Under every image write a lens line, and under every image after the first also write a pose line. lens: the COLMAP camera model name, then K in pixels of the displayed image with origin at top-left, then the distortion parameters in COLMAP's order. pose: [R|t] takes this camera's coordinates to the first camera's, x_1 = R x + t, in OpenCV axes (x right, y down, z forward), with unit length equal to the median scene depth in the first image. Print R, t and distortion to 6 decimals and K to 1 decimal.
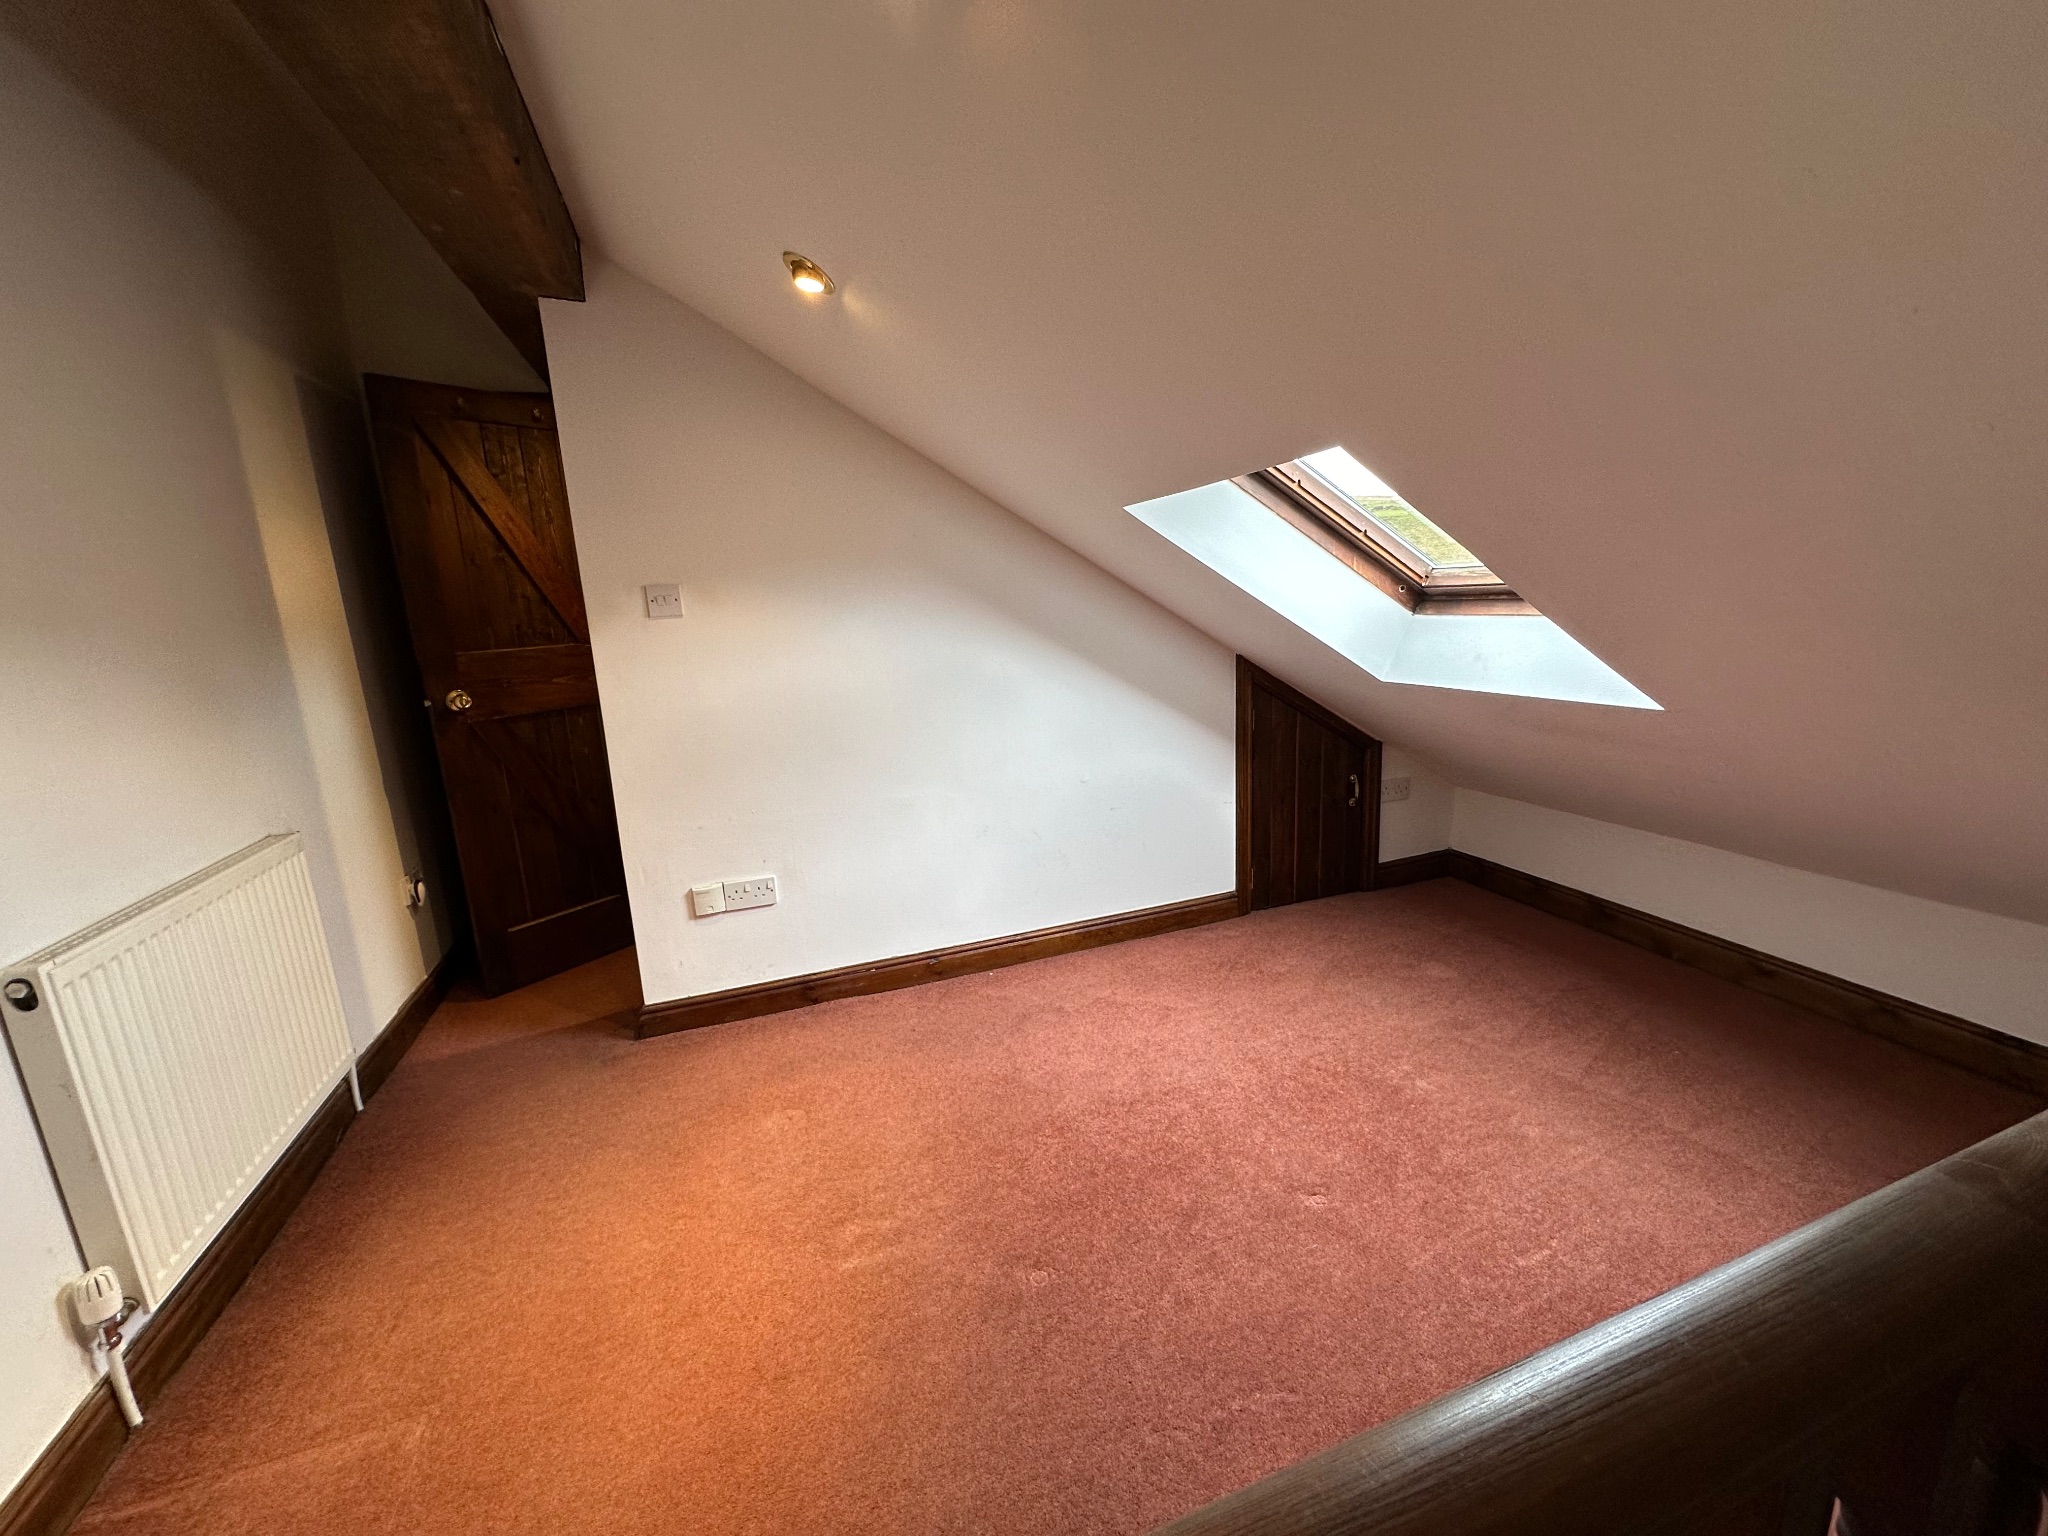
lens RADIAL K [[816.2, 0, 1025.4], [0, 816.2, 762.5], [0, 0, 1]] dist [-0.001601, 0.000512]
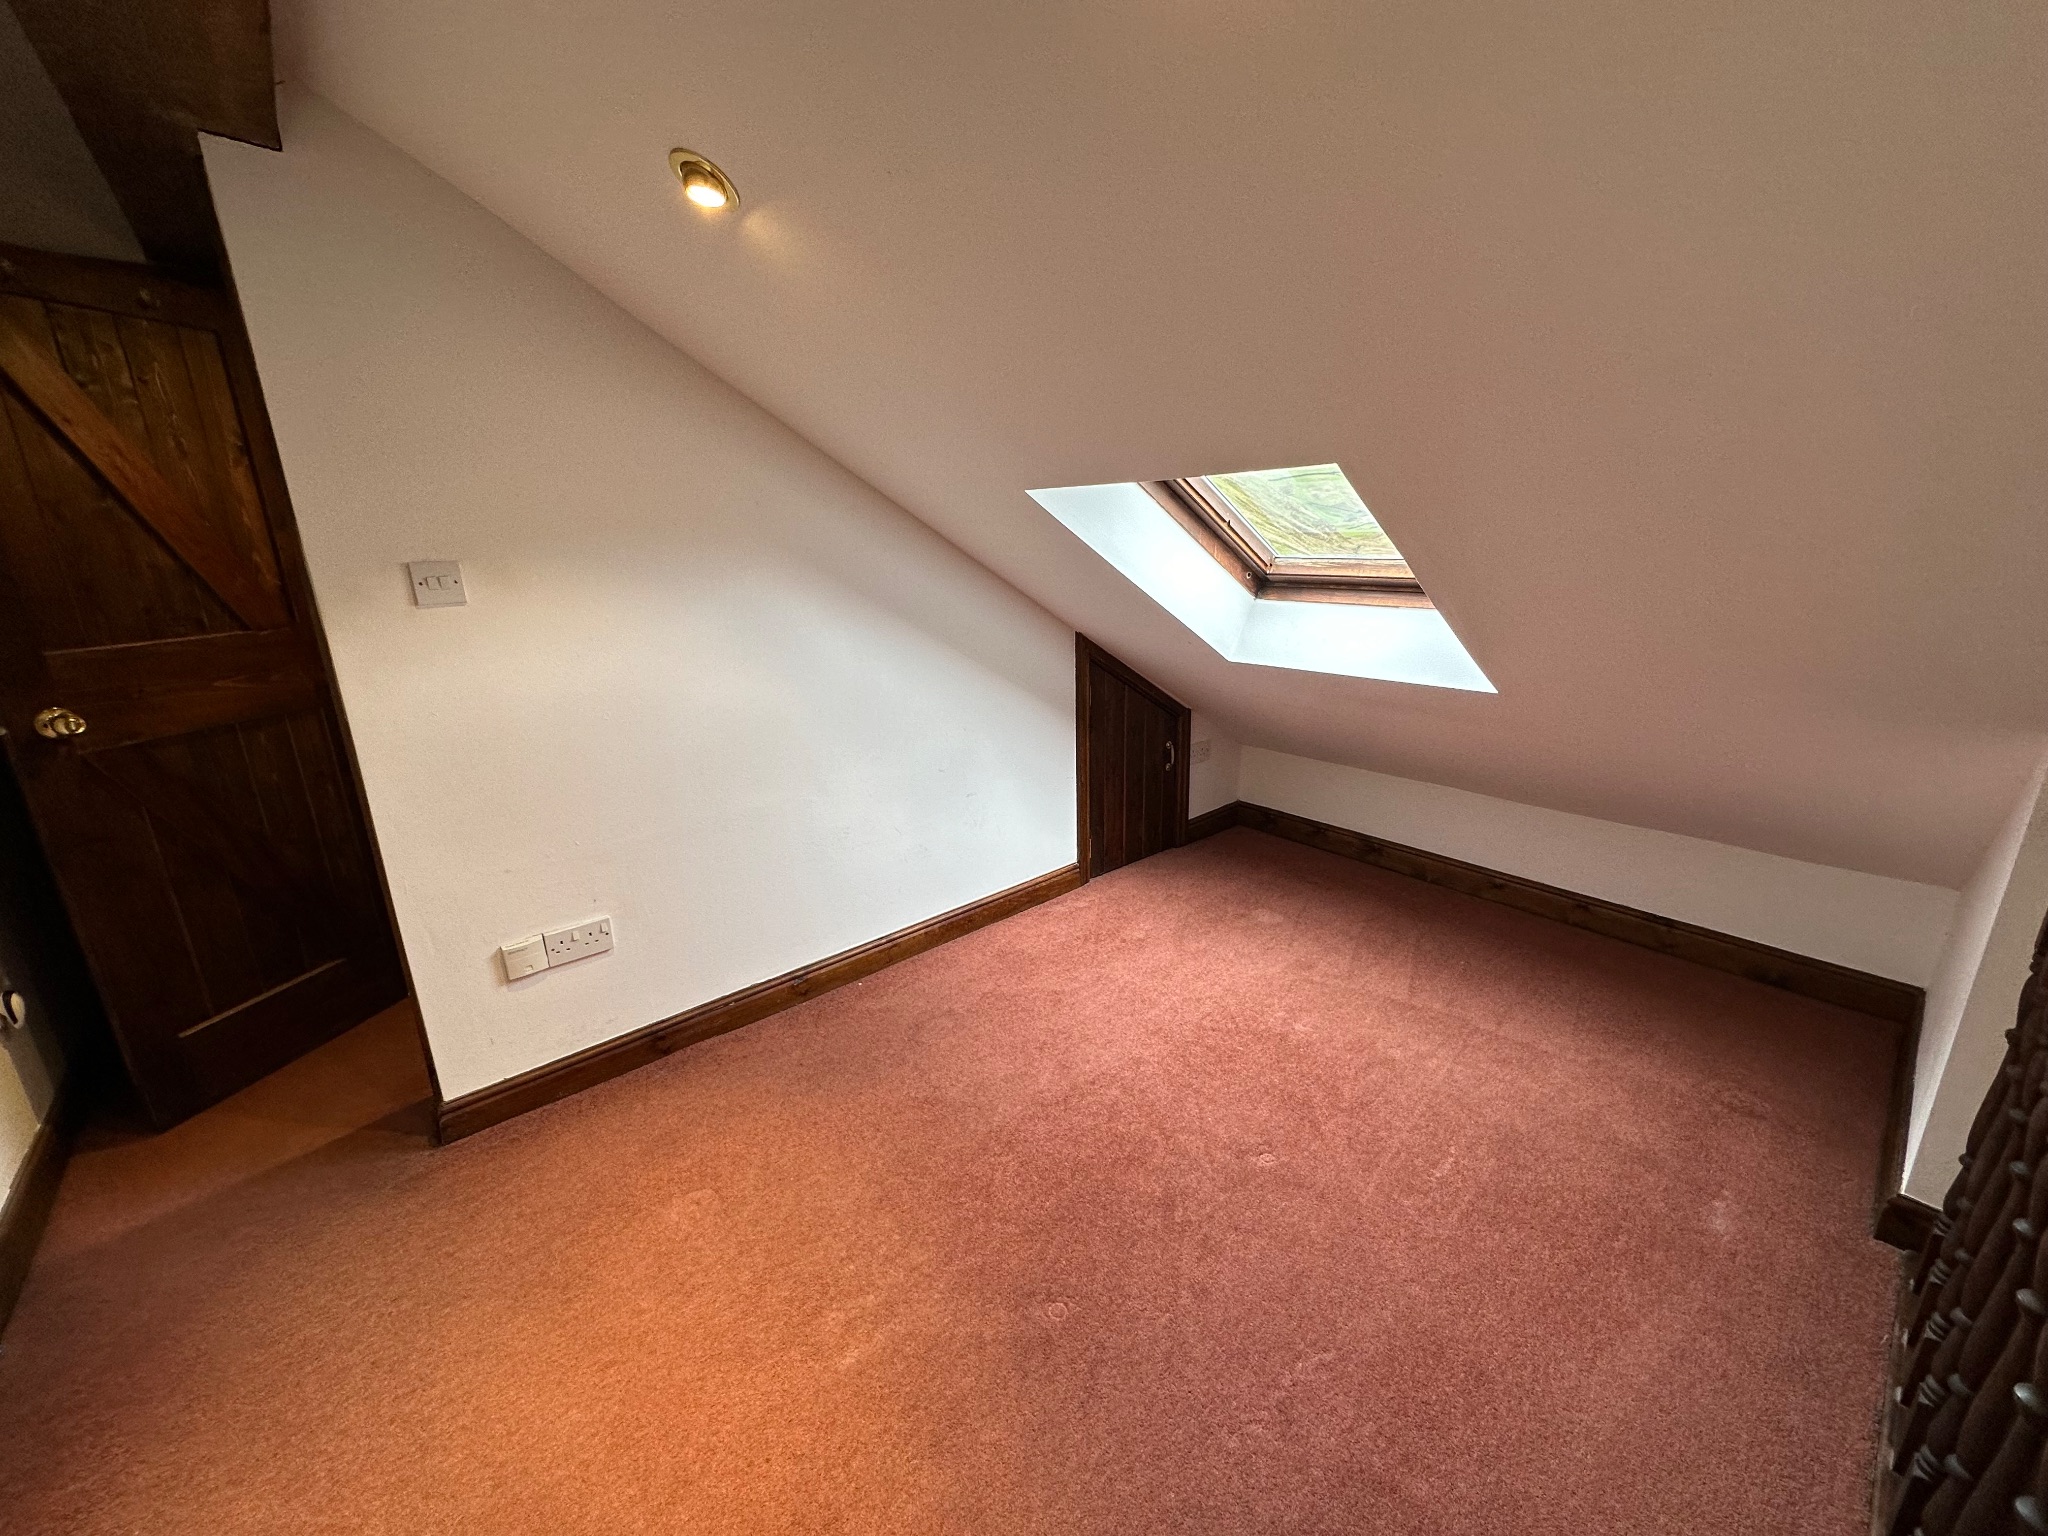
lens RADIAL K [[816.2, 0, 1025.4], [0, 816.2, 762.5], [0, 0, 1]] dist [-0.001601, 0.000512]
pose [[0.933881, -0.070700, 0.350525, -0.199770], [0.048474, 0.996241, 0.071795, -0.057550], [-0.354284, -0.050057, 0.933797, 0.088901]]
